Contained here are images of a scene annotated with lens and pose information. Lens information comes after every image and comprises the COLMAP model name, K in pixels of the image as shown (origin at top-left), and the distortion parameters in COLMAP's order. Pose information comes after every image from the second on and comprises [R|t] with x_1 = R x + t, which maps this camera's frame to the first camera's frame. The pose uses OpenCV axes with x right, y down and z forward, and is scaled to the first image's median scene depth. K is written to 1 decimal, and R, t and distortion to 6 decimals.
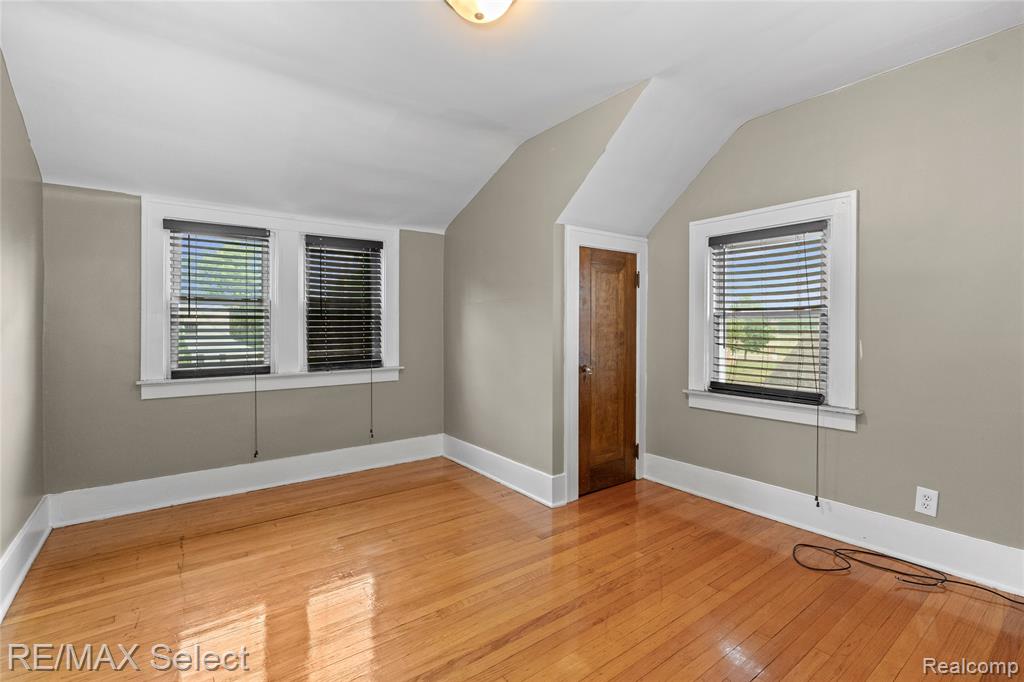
lens RADIAL K [[465.4, 0, 517.2], [0, 465.4, 332.6], [0, 0, 1]] dist [-0.009783, 0.002216]
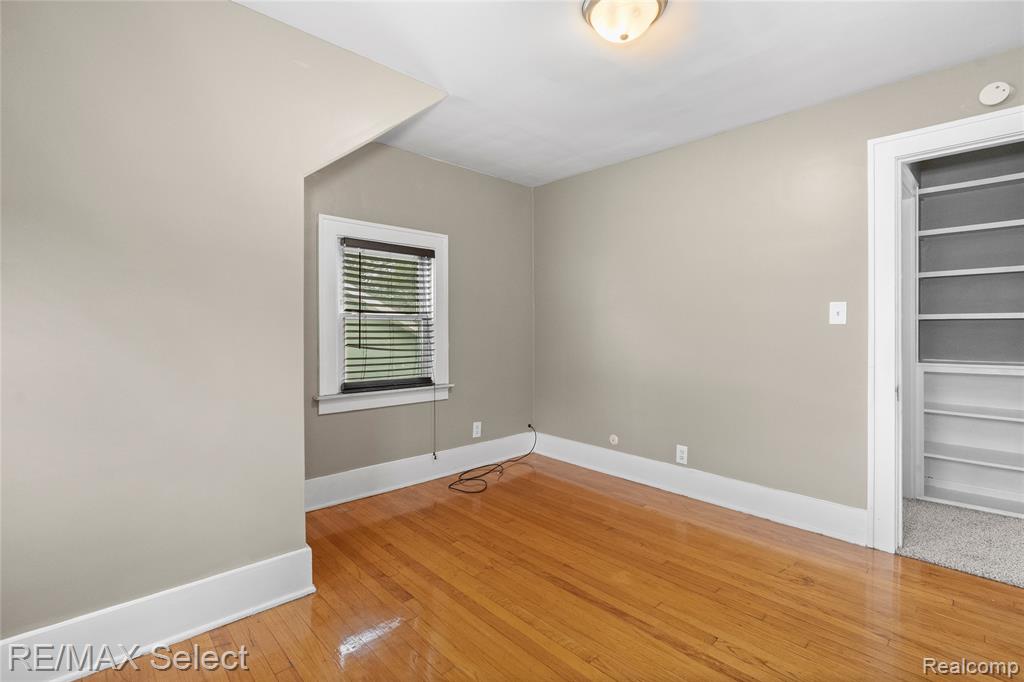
lens RADIAL K [[465.4, 0, 517.6], [0, 465.4, 335.4], [0, 0, 1]] dist [-0.009783, 0.002216]
pose [[-0.111002, -0.012456, 0.993742, -0.753991], [0.012756, 0.999821, 0.013958, -0.007068], [-0.993738, 0.014226, -0.110824, 0.923072]]
